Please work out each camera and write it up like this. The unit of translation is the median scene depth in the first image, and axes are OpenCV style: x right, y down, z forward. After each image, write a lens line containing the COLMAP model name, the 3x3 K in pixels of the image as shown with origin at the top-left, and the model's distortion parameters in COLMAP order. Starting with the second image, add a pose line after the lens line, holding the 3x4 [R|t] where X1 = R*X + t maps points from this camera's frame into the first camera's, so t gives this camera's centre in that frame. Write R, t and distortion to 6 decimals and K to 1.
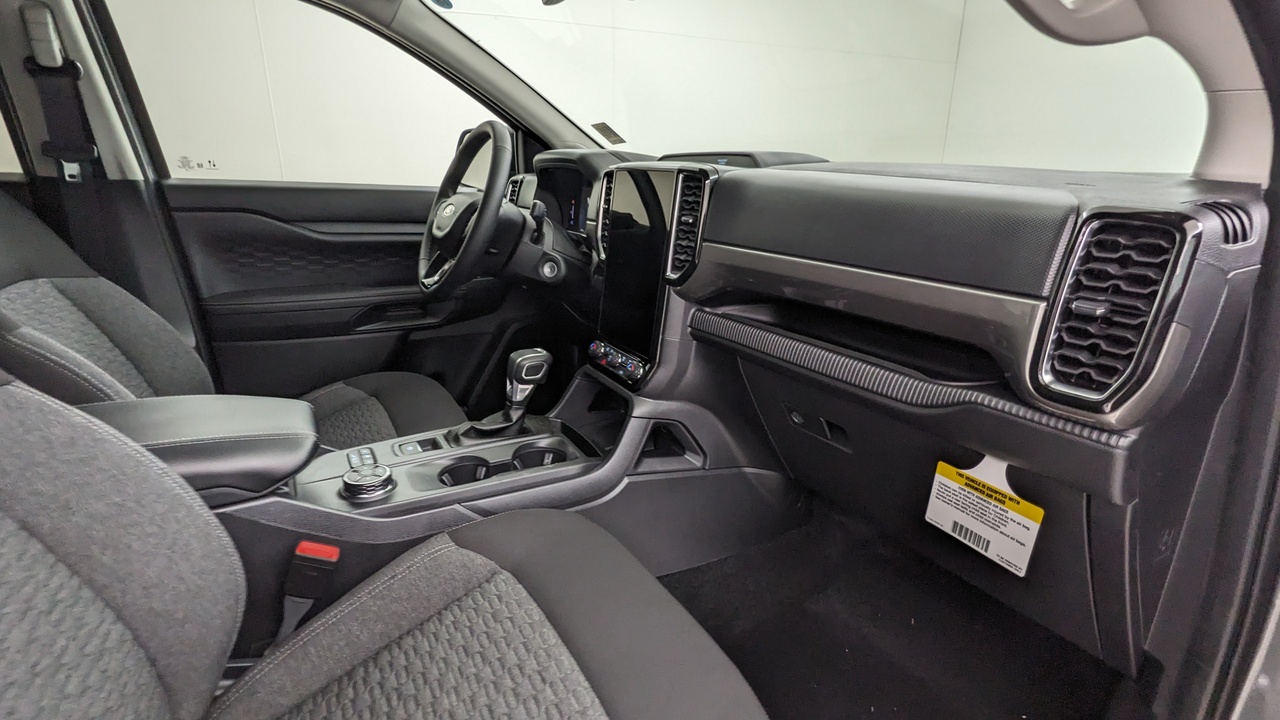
lens RADIAL K [[609.9, 0, 663.2], [0, 609.9, 373.4], [0, 0, 1]] dist [-0.005276, 0.001727]
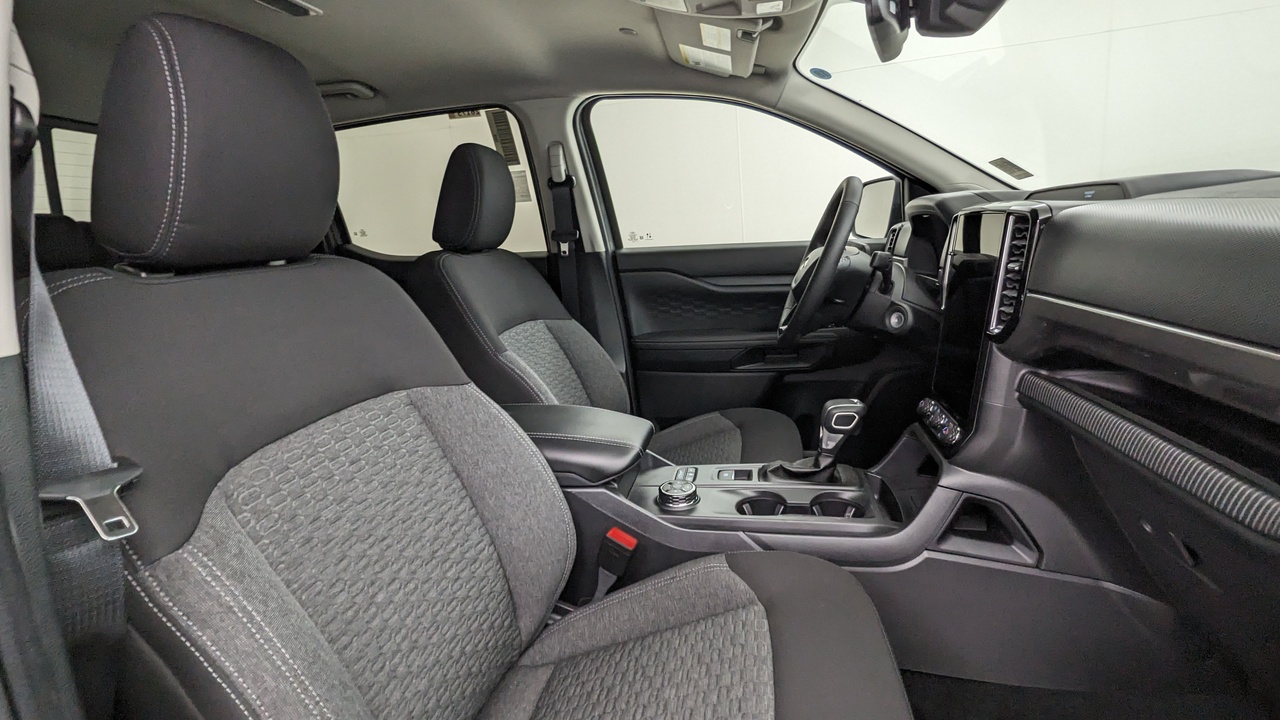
lens RADIAL K [[609.9, 0, 635.5], [0, 609.9, 376.0], [0, 0, 1]] dist [-0.005276, 0.001727]
pose [[0.753271, 0.077985, -0.653070, 0.184807], [-0.123982, 0.991981, -0.024549, -0.010839], [0.645919, 0.099461, 0.756899, 0.018774]]
